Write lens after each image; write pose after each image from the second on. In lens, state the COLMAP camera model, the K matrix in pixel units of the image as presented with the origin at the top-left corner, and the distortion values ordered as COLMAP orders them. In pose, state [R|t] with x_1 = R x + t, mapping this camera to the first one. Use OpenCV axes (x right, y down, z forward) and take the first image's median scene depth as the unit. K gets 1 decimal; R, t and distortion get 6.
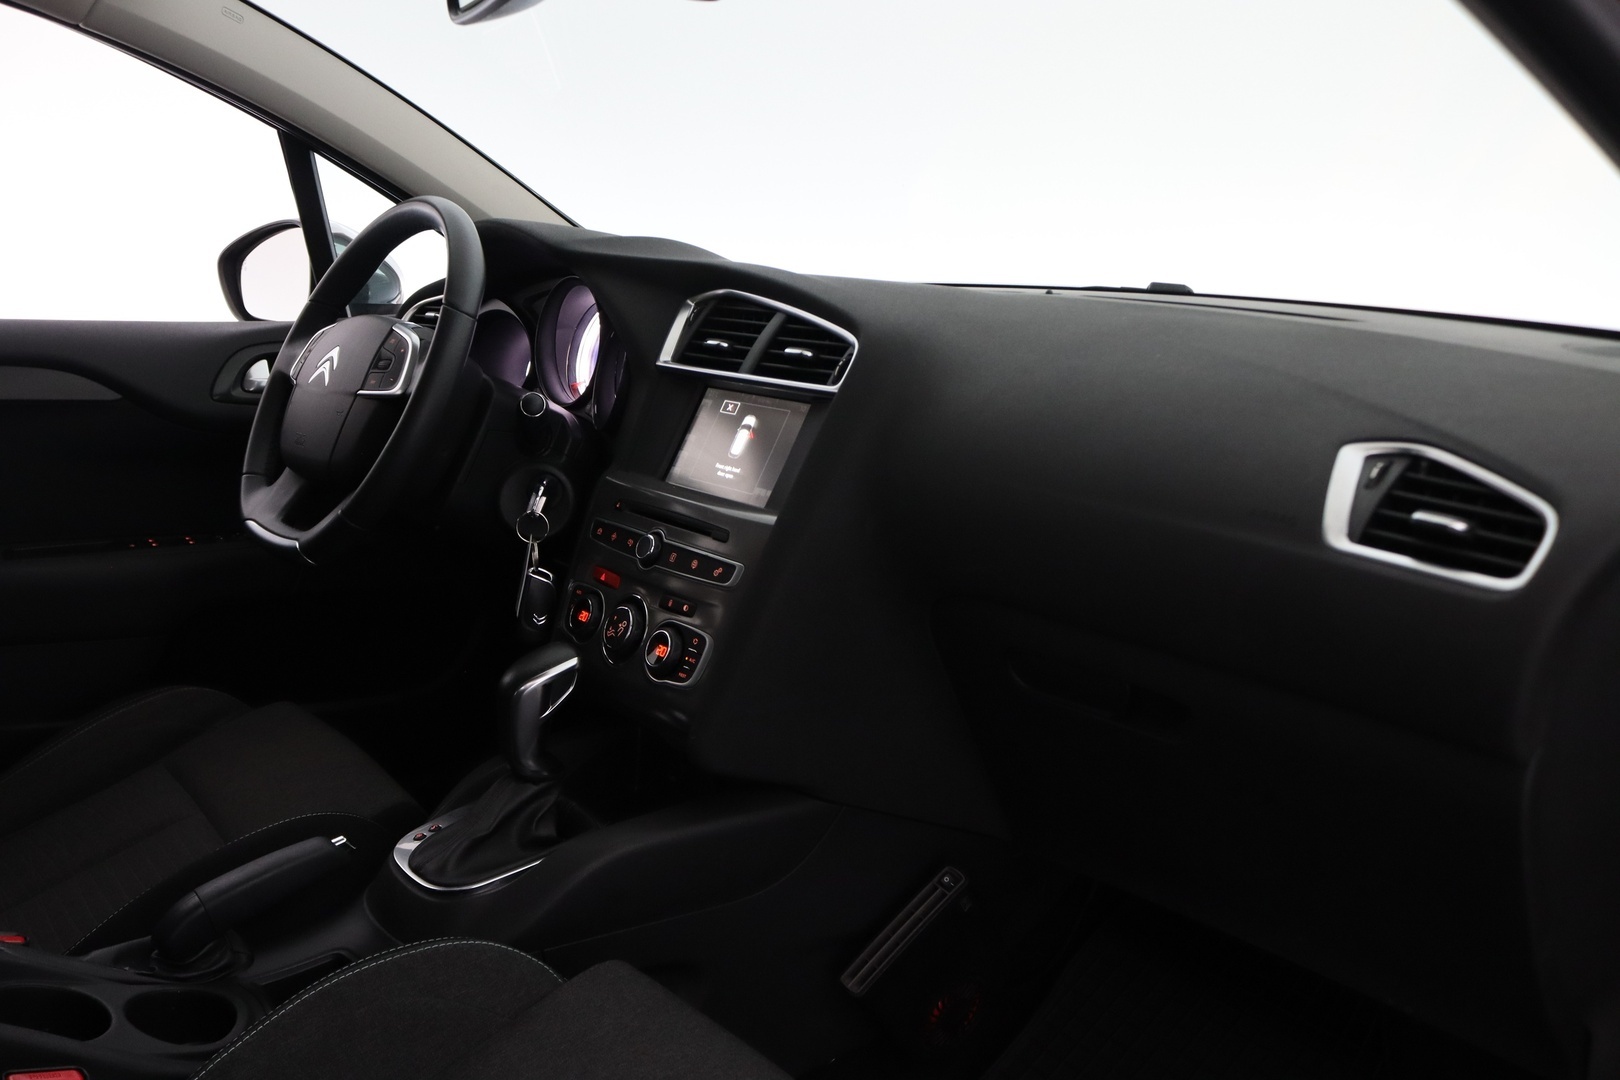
lens RADIAL K [[1435.5, 0, 807.0], [0, 1435.5, 542.0], [0, 0, 1]] dist [-0.129551, 0.083620]
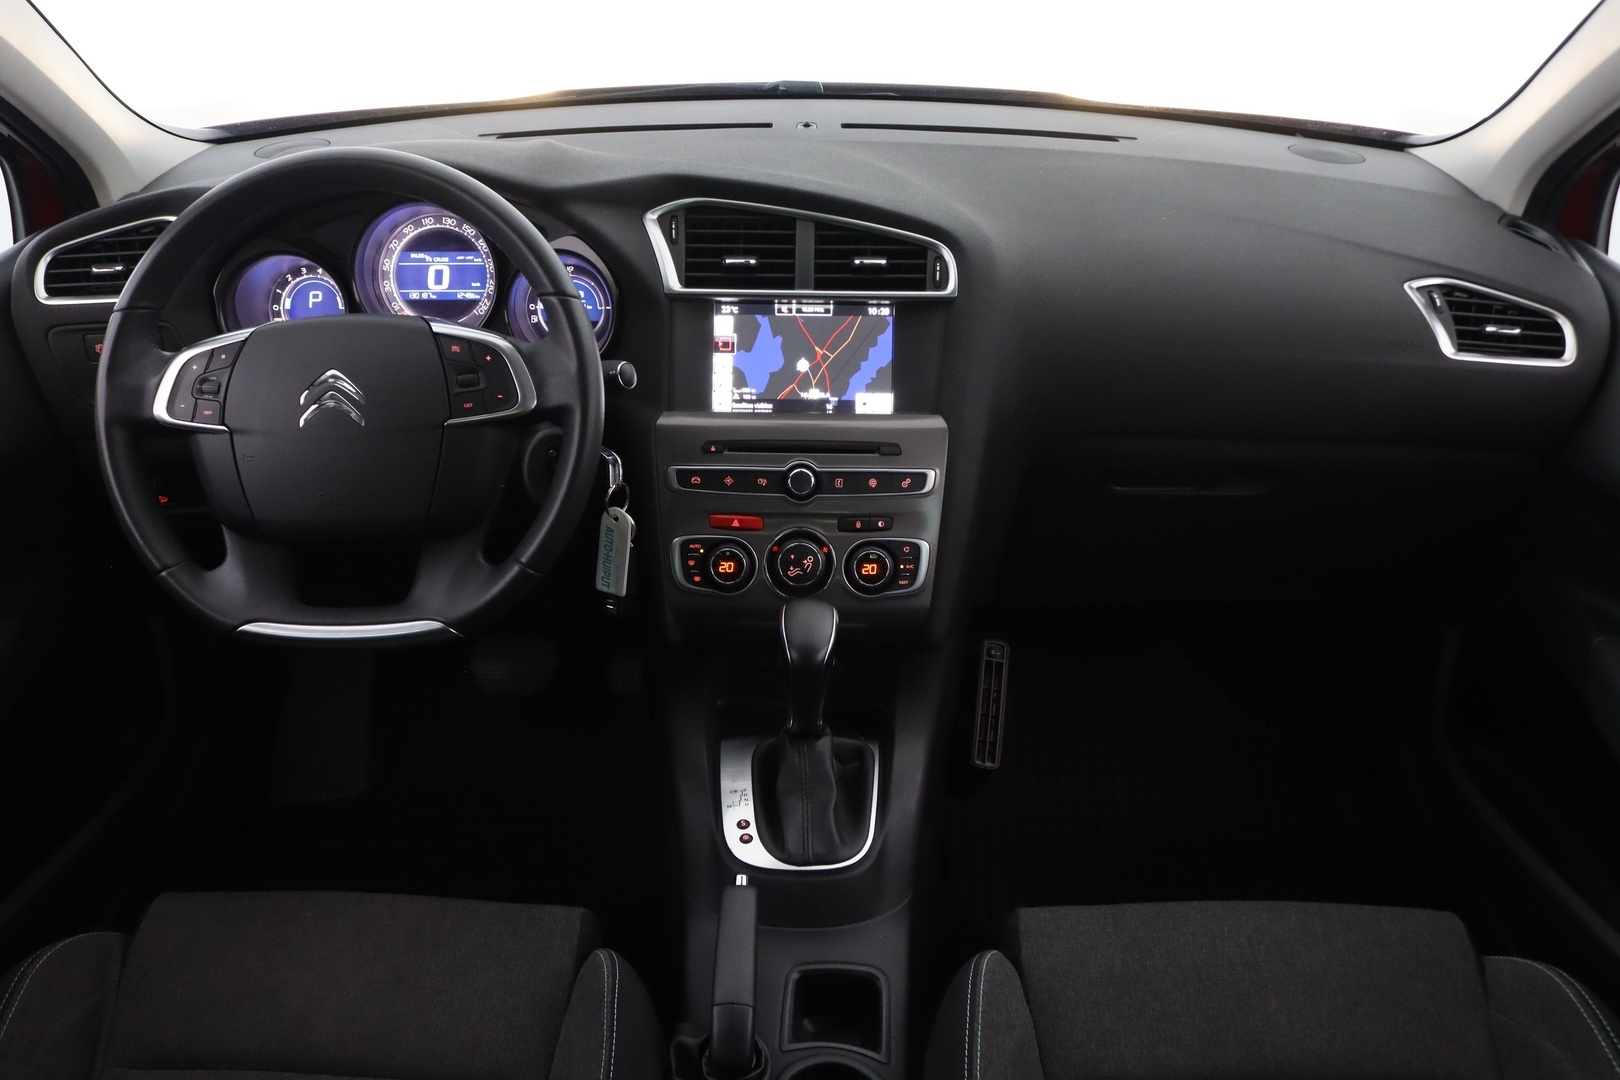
lens RADIAL K [[1435.5, 0, 798.1], [0, 1435.5, 592.4], [0, 0, 1]] dist [-0.129551, 0.083620]
pose [[0.634547, -0.400162, 0.661227, -0.859357], [0.165386, 0.906017, 0.389591, -0.339268], [-0.754982, -0.137856, 0.641091, 0.340418]]
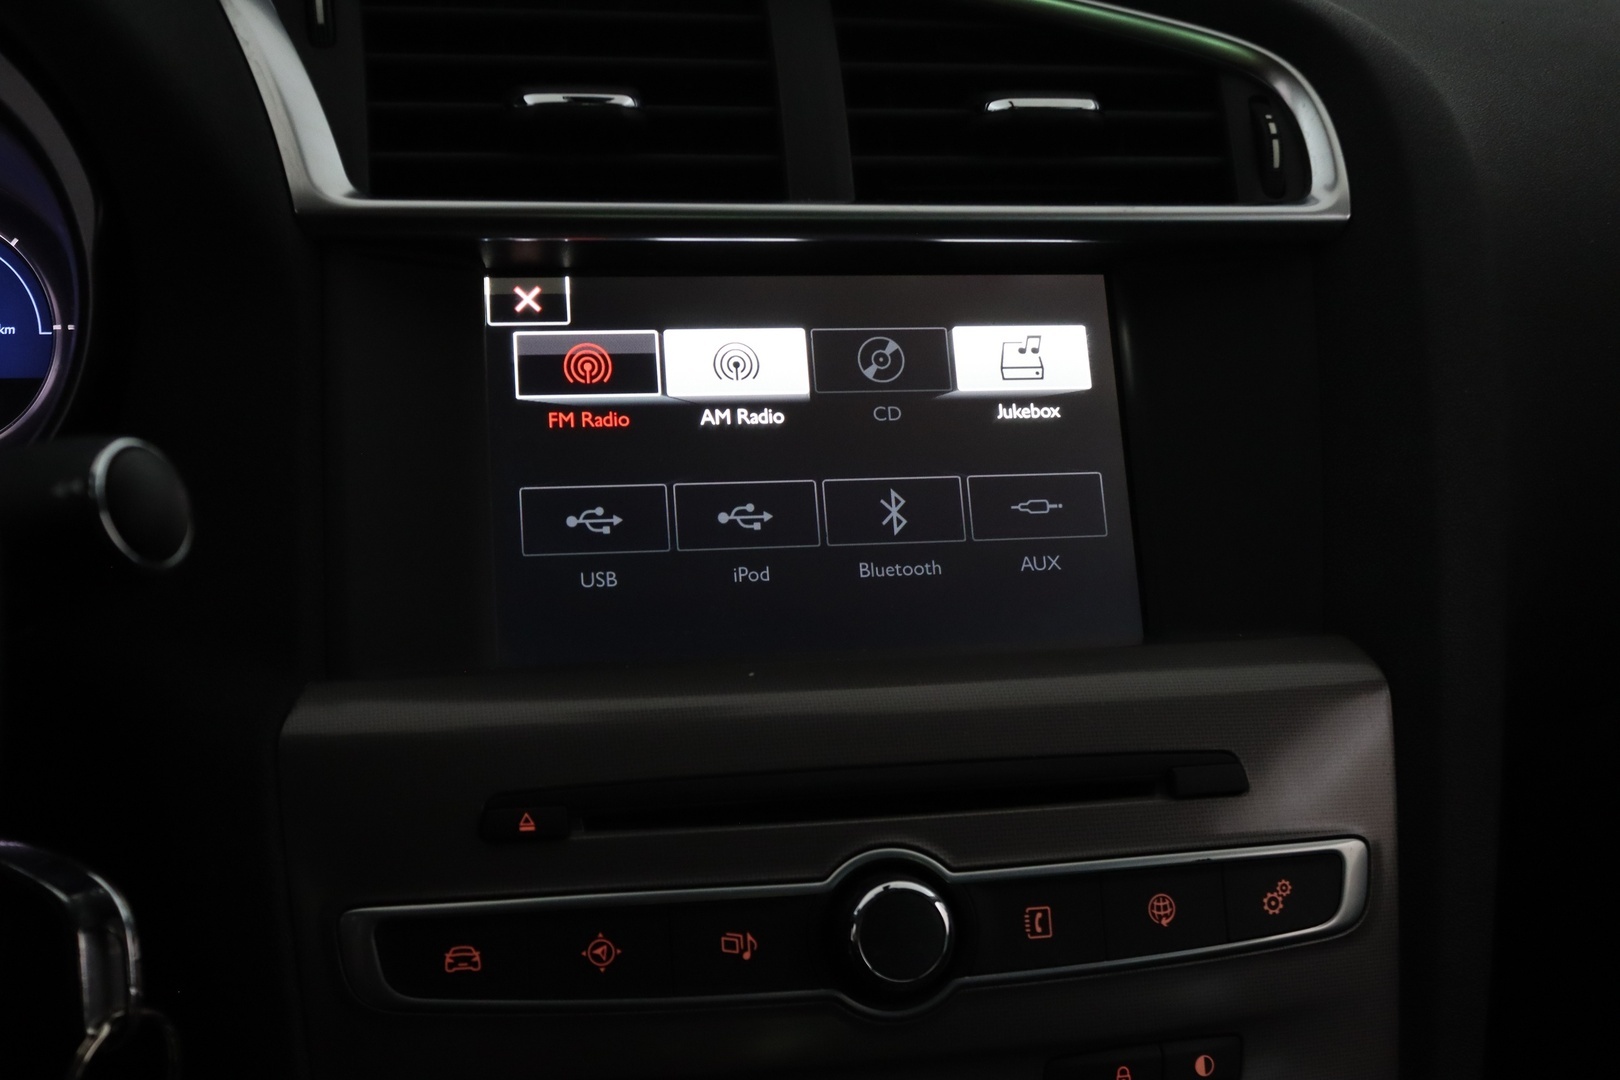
lens RADIAL K [[1910.6, 0, 796.3], [0, 1910.6, 573.5], [0, 0, 1]] dist [-0.085124, 0.000000]
pose [[0.454721, -0.290827, 0.841813, -0.400658], [0.164885, 0.956334, 0.241326, -0.147113], [-0.875238, 0.029067, 0.482818, 0.882848]]
